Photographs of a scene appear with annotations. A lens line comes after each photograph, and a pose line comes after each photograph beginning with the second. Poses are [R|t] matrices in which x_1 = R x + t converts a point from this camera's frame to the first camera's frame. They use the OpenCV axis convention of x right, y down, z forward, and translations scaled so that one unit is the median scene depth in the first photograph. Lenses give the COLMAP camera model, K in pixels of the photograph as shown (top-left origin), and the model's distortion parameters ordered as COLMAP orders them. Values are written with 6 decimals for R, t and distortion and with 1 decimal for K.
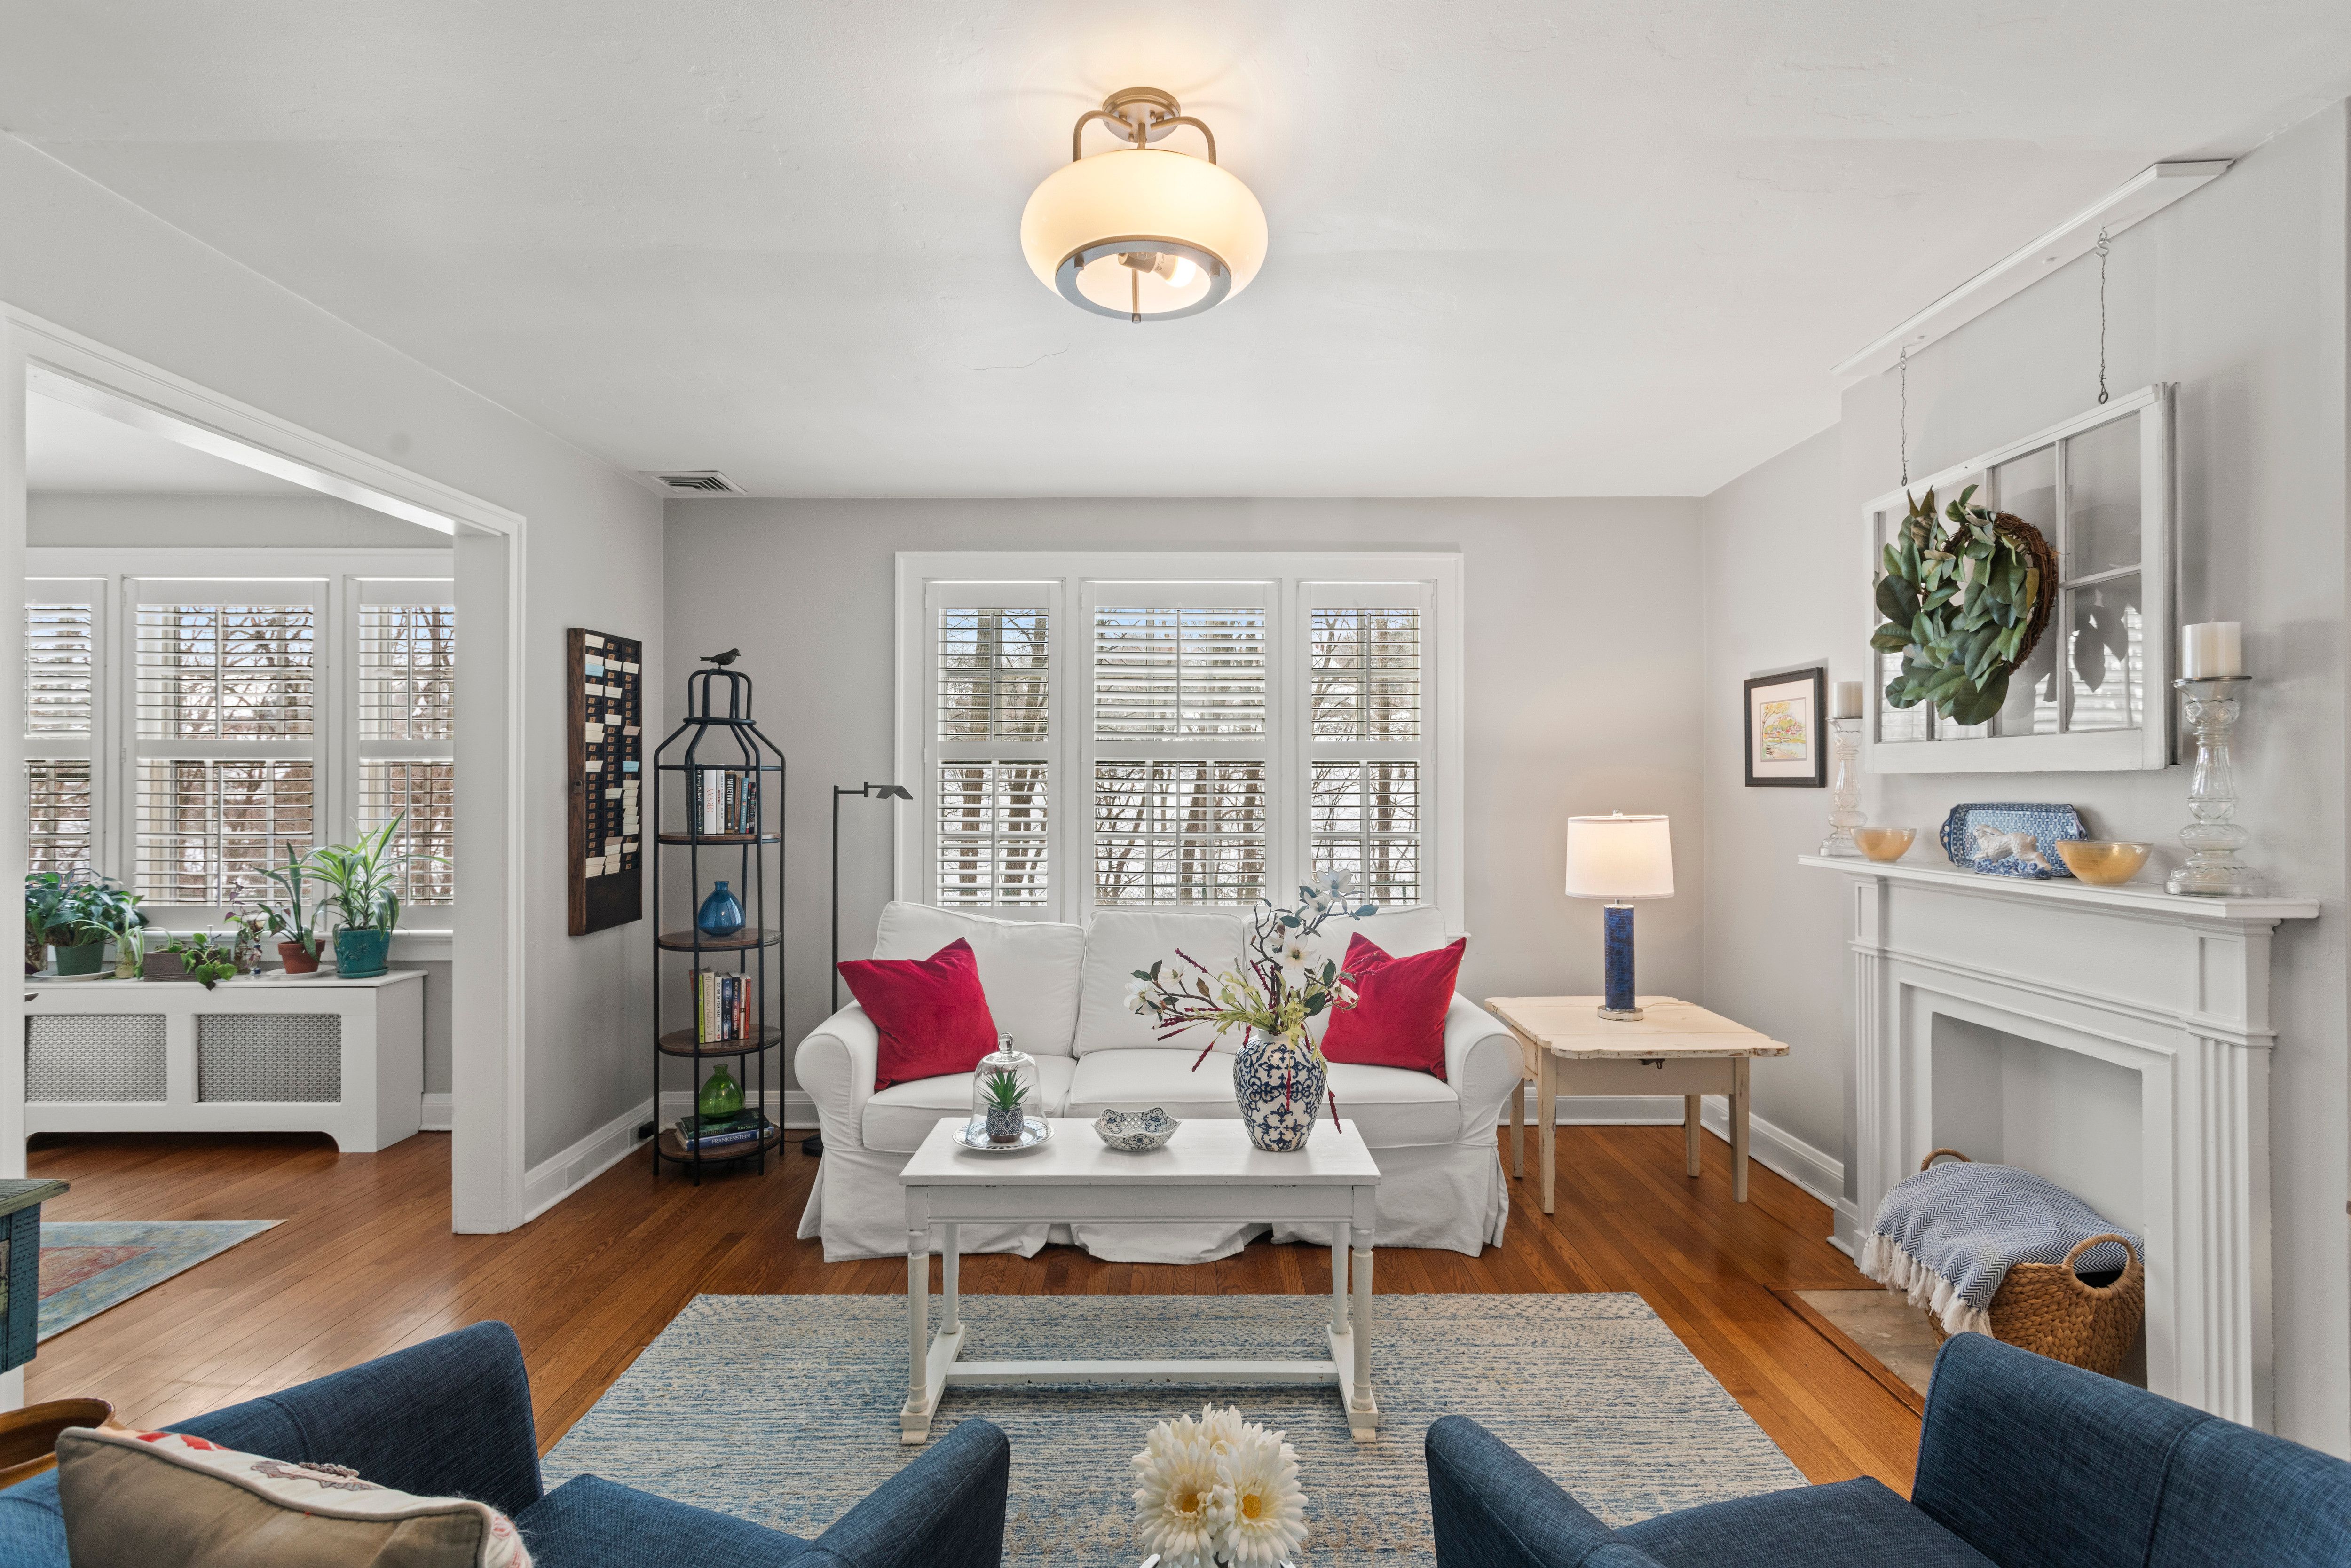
lens RADIAL K [[1144.3, 0, 1213.4], [0, 1144.3, 774.9], [0, 0, 1]] dist [-0.000230, 0.000417]
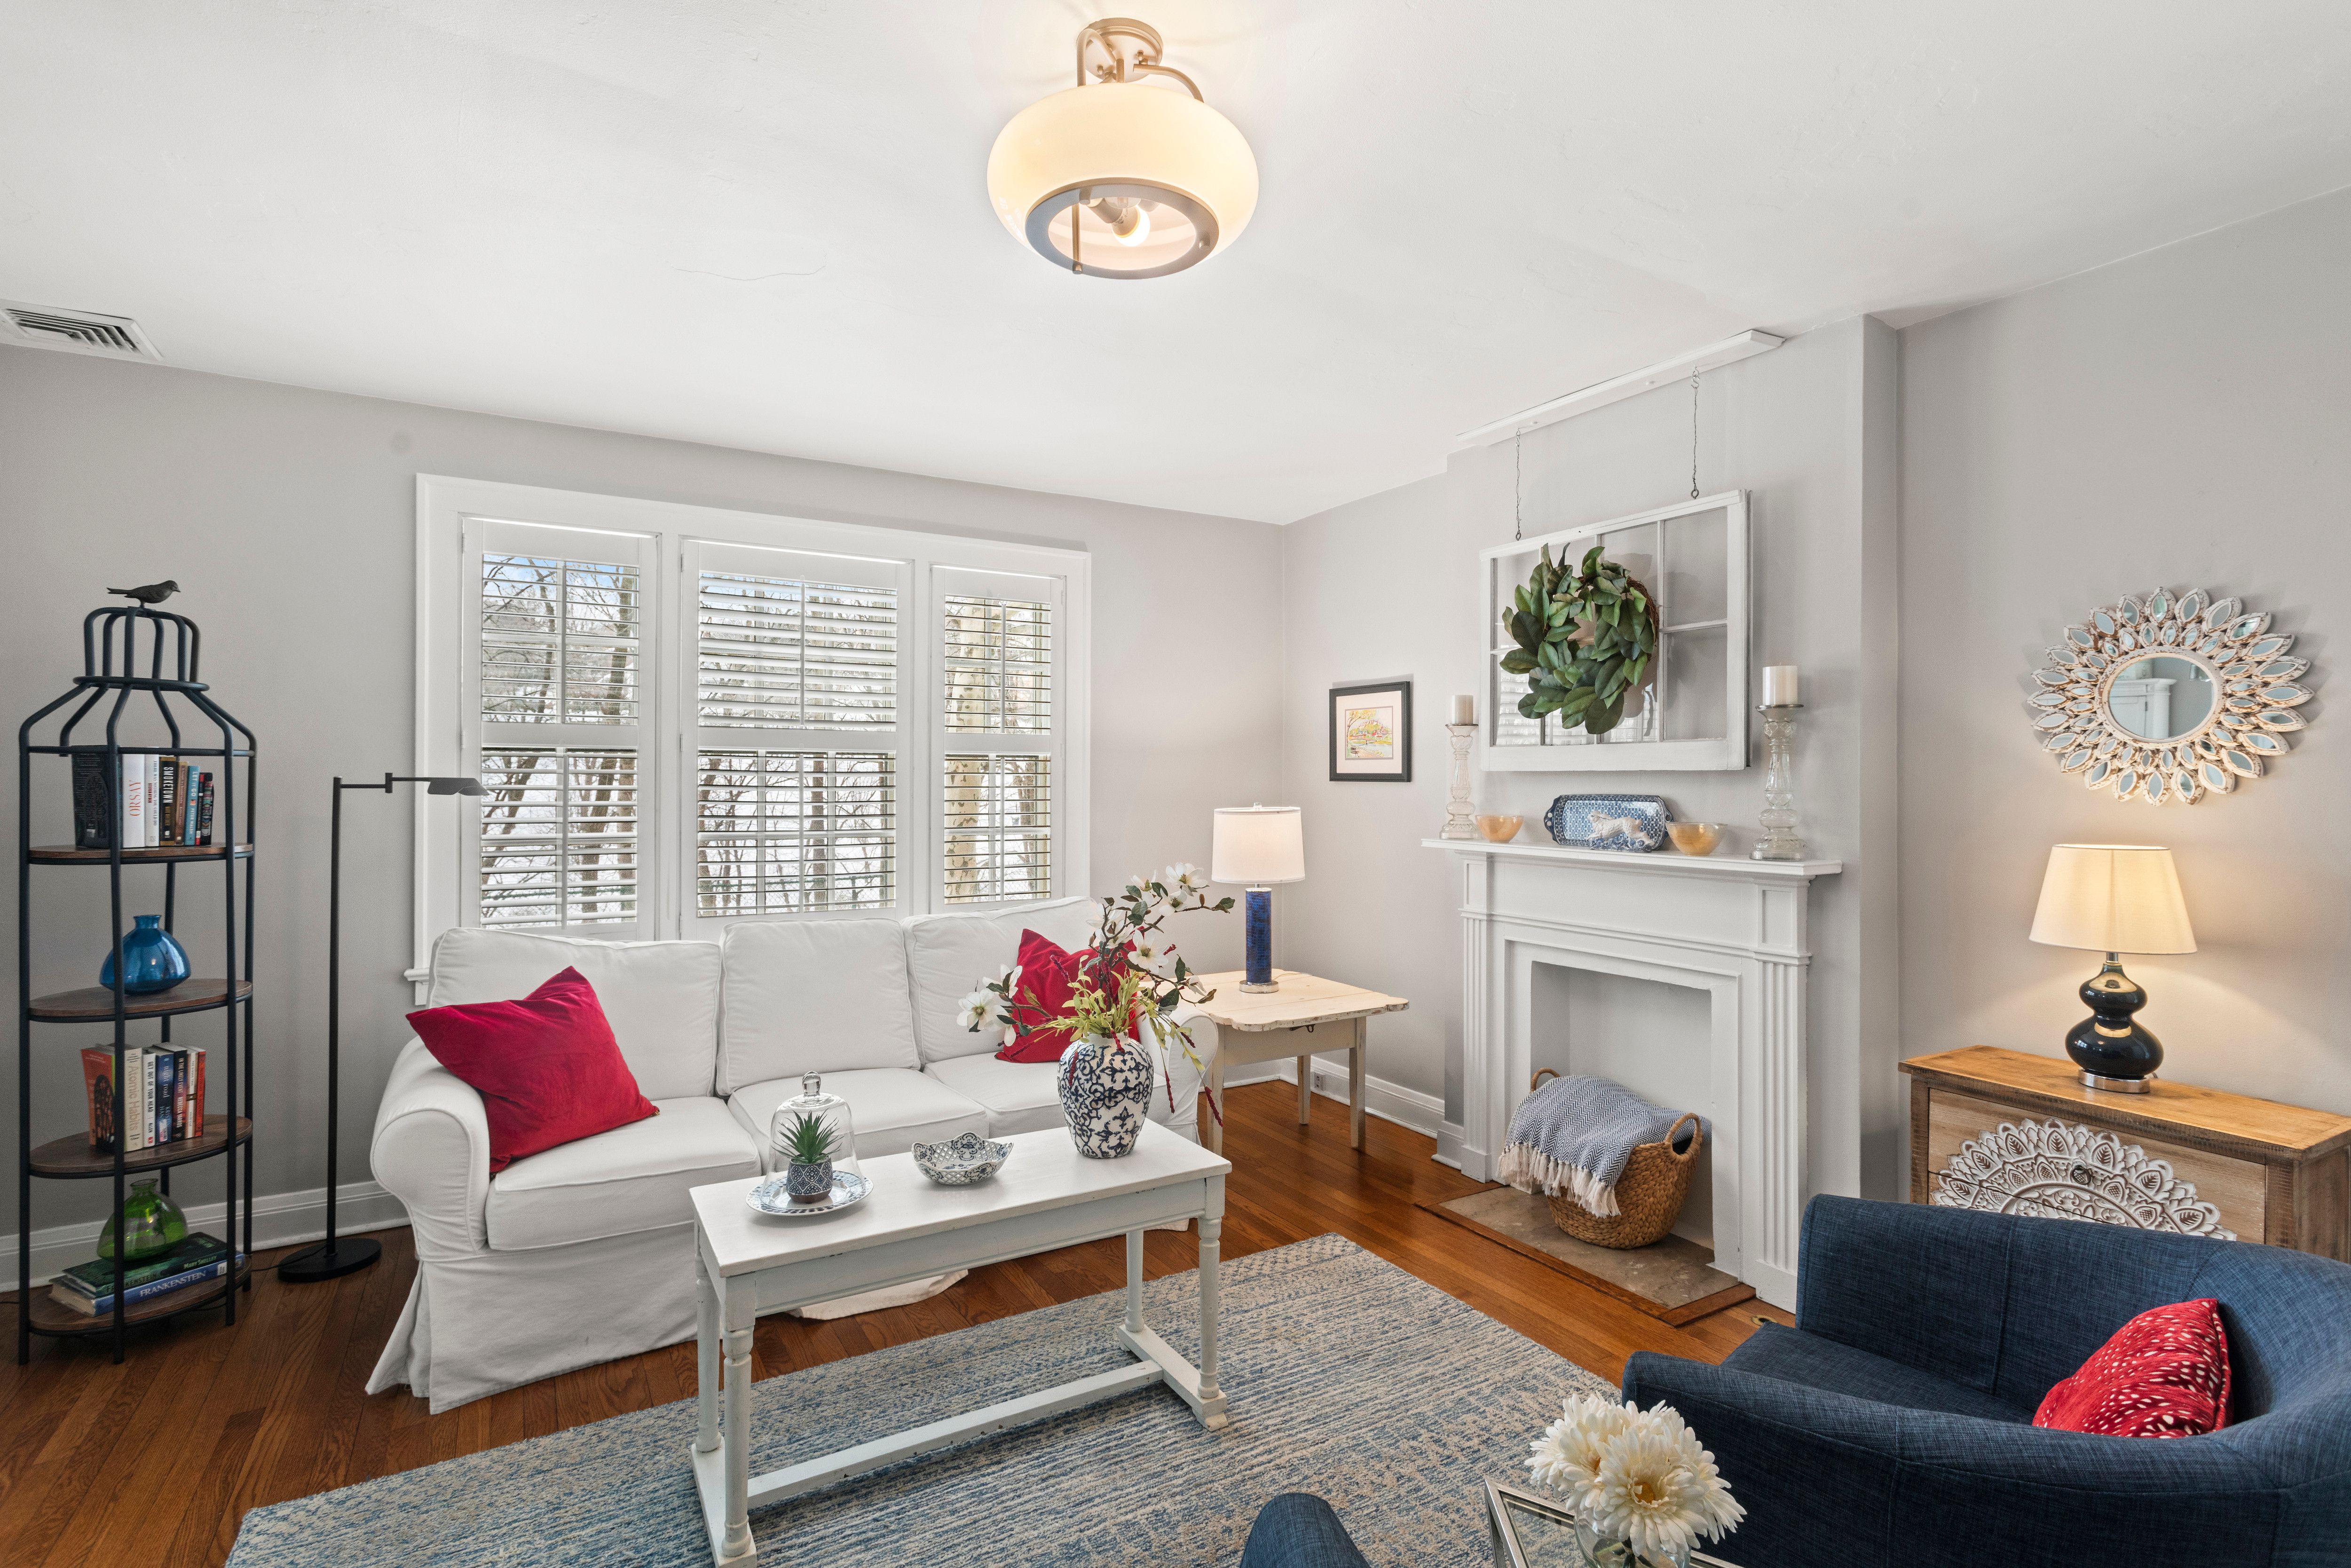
lens RADIAL K [[1117.6, 0, 1215.4], [0, 1117.6, 774.1], [0, 0, 1]] dist [-0.000203, 0.001121]
pose [[0.860431, 0.004946, 0.509543, -0.307570], [-0.007437, 0.999968, 0.002853, 0.001101], [-0.509512, -0.006244, 0.860441, 0.125670]]
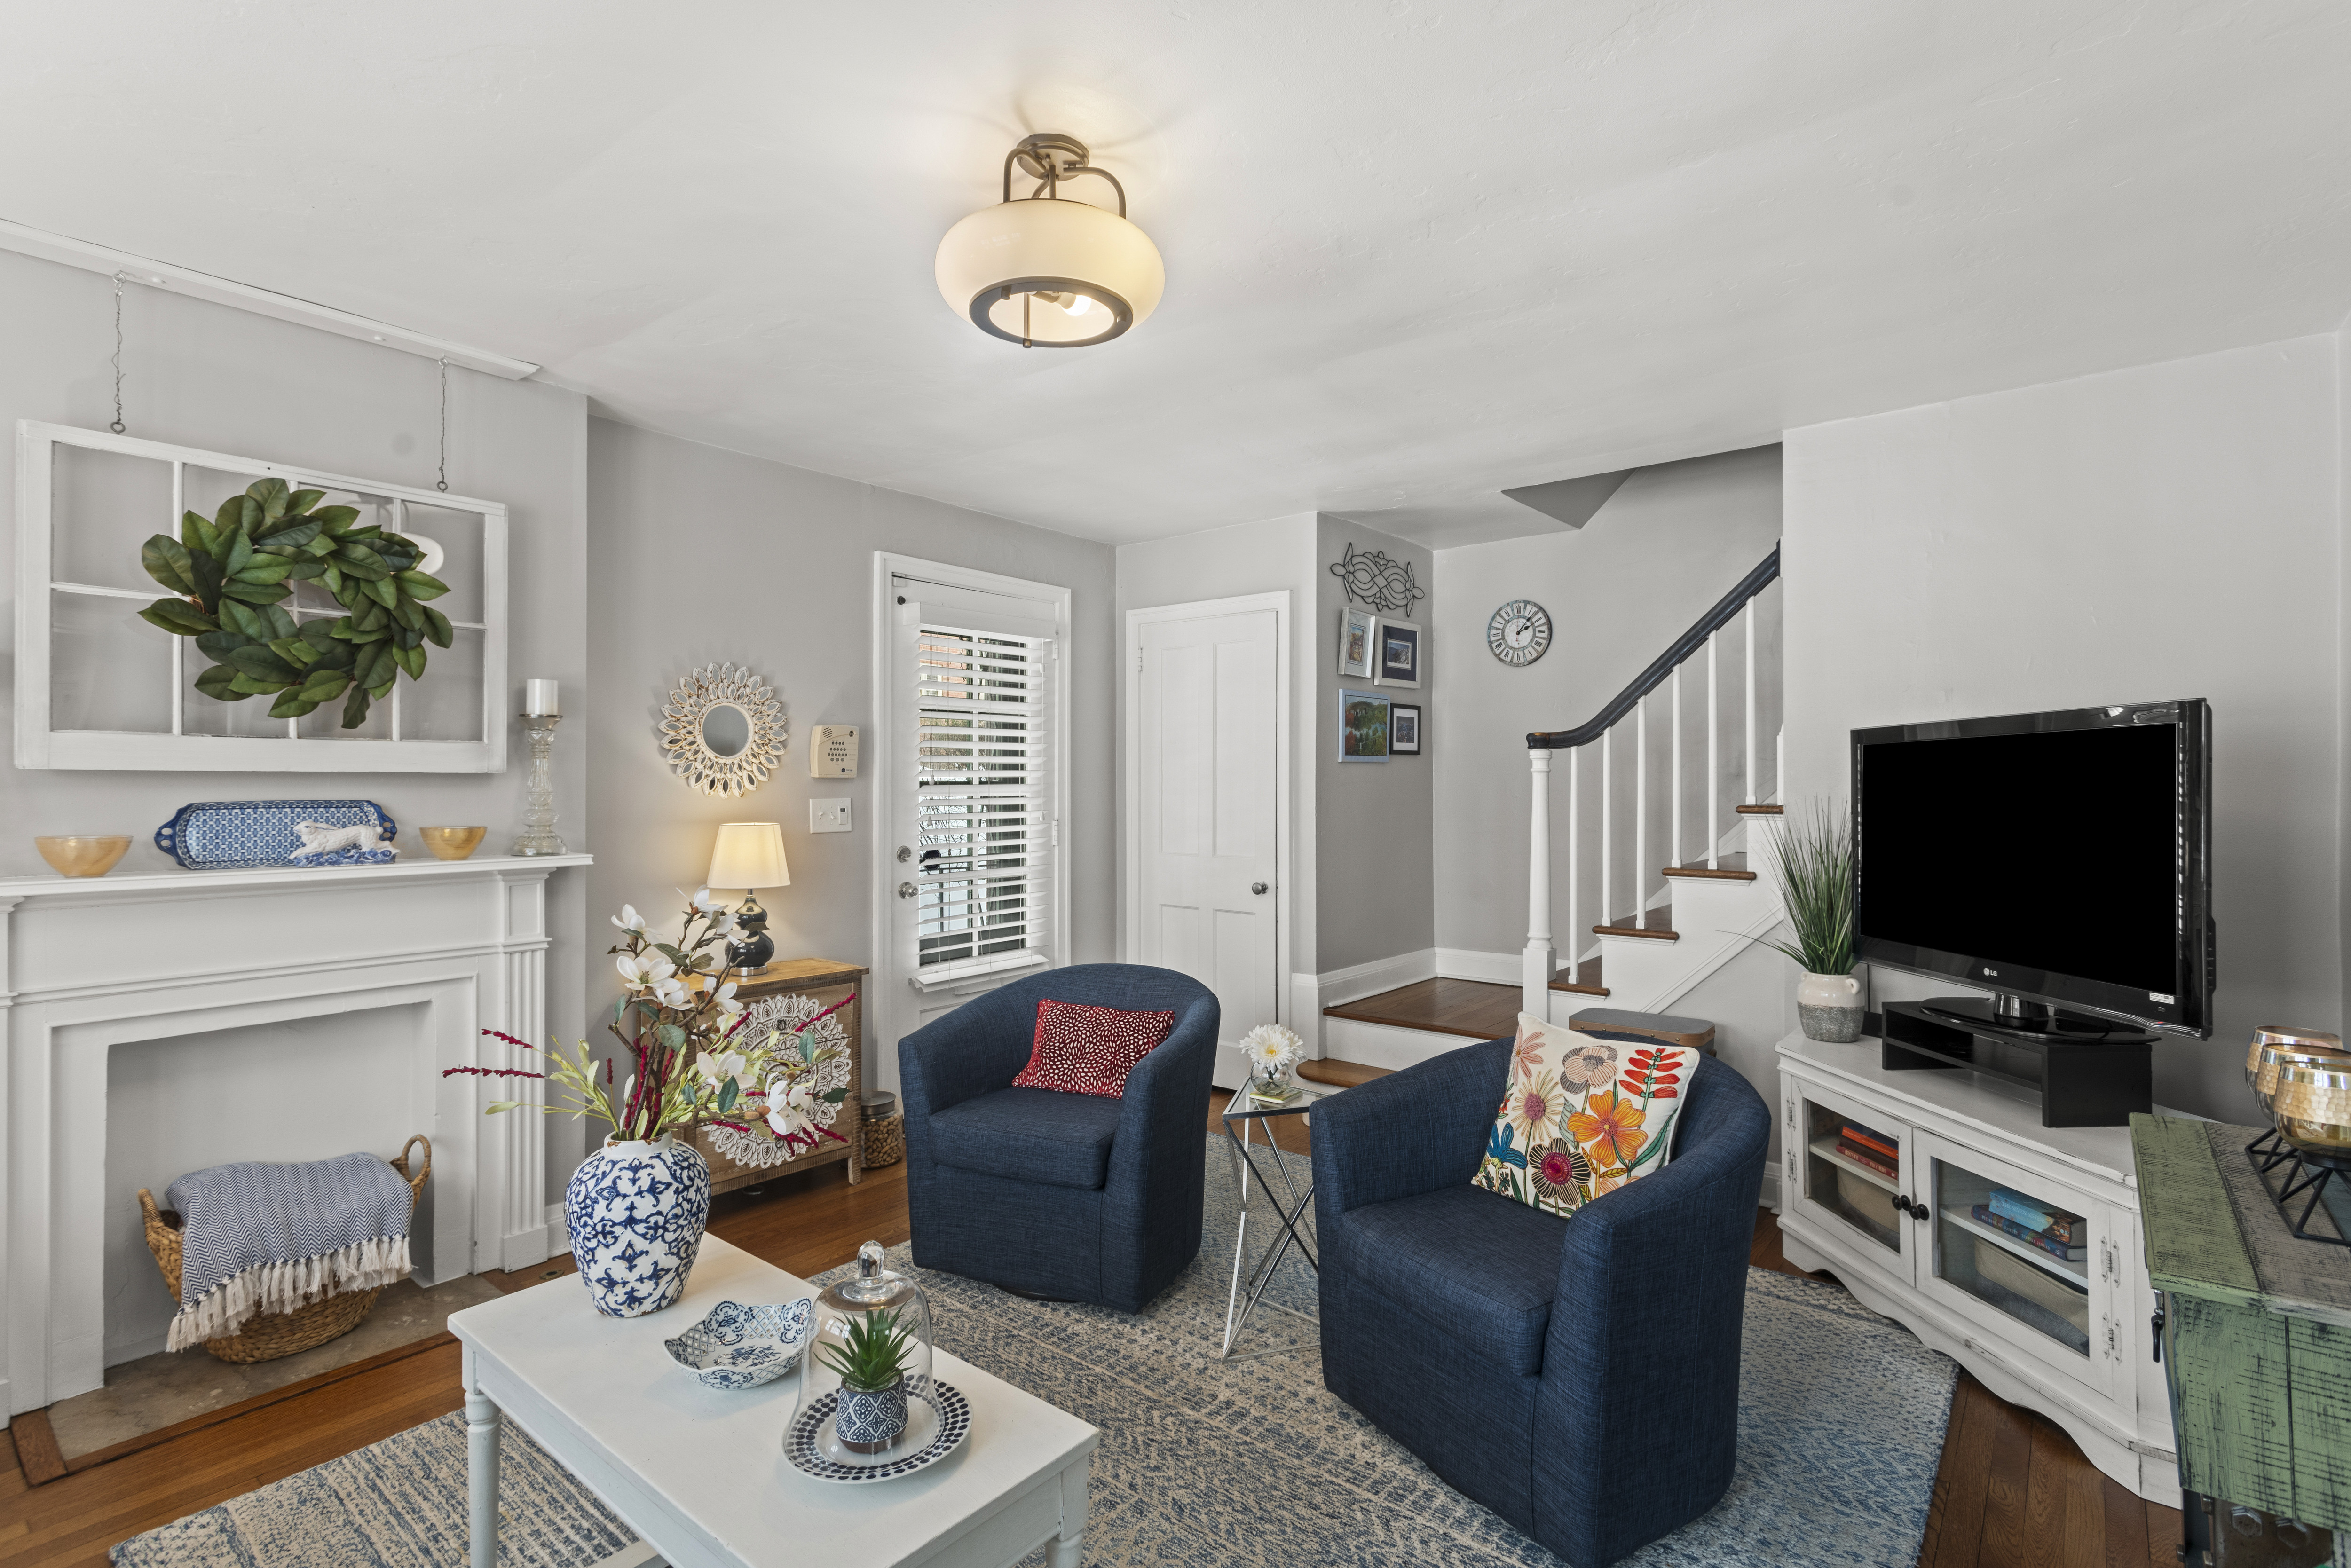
lens RADIAL K [[1126.0, 0, 1183.4], [0, 1126.0, 777.6], [0, 0, 1]] dist [0.001376, 0.001590]
pose [[-0.763561, 0.003448, 0.645726, -0.563160], [-0.005427, 0.999916, -0.011757, 0.010428], [-0.645712, -0.012482, -0.763479, 1.166341]]
